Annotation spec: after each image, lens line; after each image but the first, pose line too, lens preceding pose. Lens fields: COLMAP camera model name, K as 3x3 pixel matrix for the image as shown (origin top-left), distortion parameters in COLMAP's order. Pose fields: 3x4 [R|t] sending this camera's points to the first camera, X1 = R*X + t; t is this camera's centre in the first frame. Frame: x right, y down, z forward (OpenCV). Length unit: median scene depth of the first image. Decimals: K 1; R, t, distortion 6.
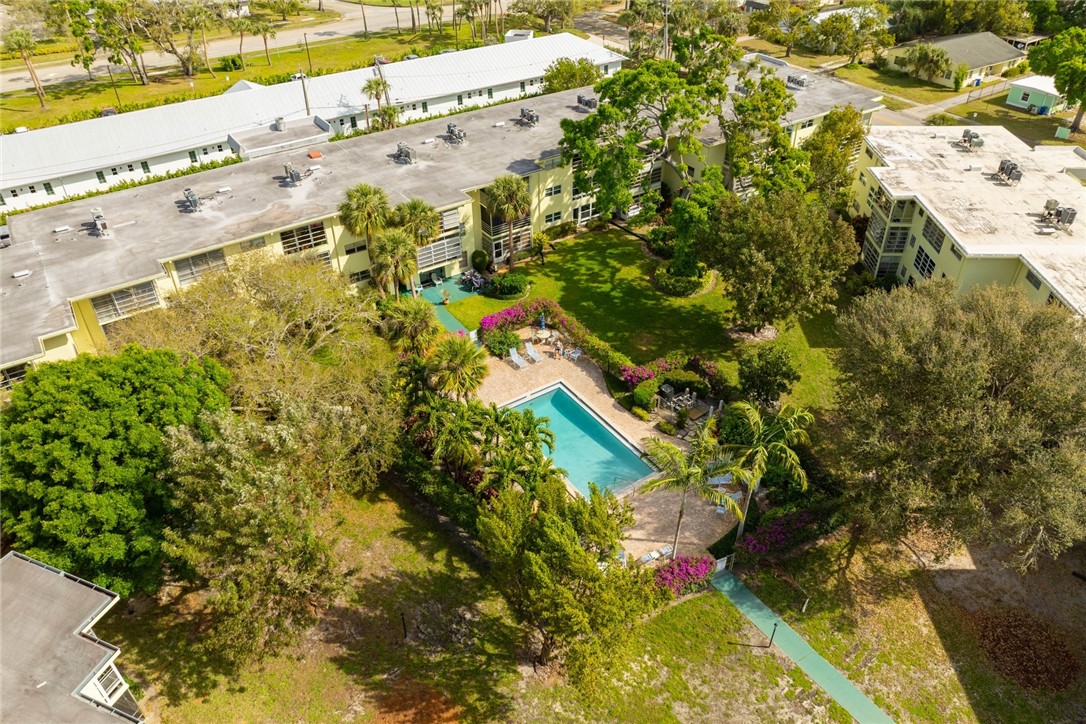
lens RADIAL K [[769.3, 0, 549.4], [0, 769.3, 368.7], [0, 0, 1]] dist [-0.041722, 0.004998]
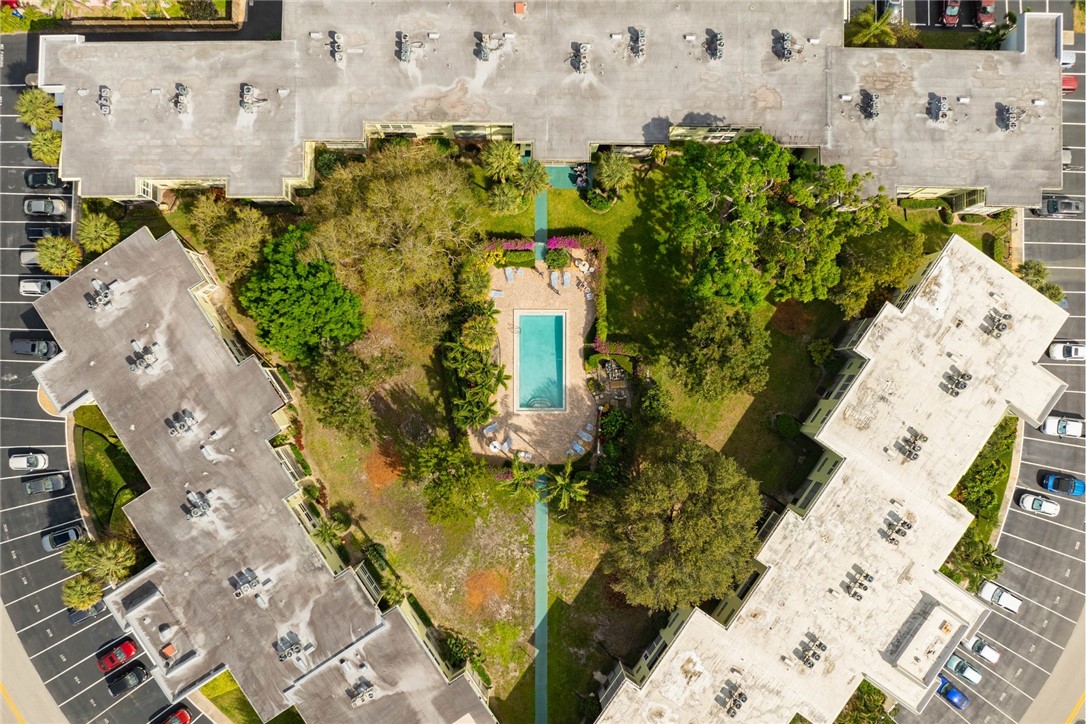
lens RADIAL K [[769.3, 0, 537.4], [0, 769.3, 367.4], [0, 0, 1]] dist [-0.041722, 0.004998]
pose [[0.822246, 0.569084, 0.007428, 0.018593], [-0.353240, 0.500061, 0.790671, -1.170672], [0.446244, -0.652750, 0.612196, -0.057728]]
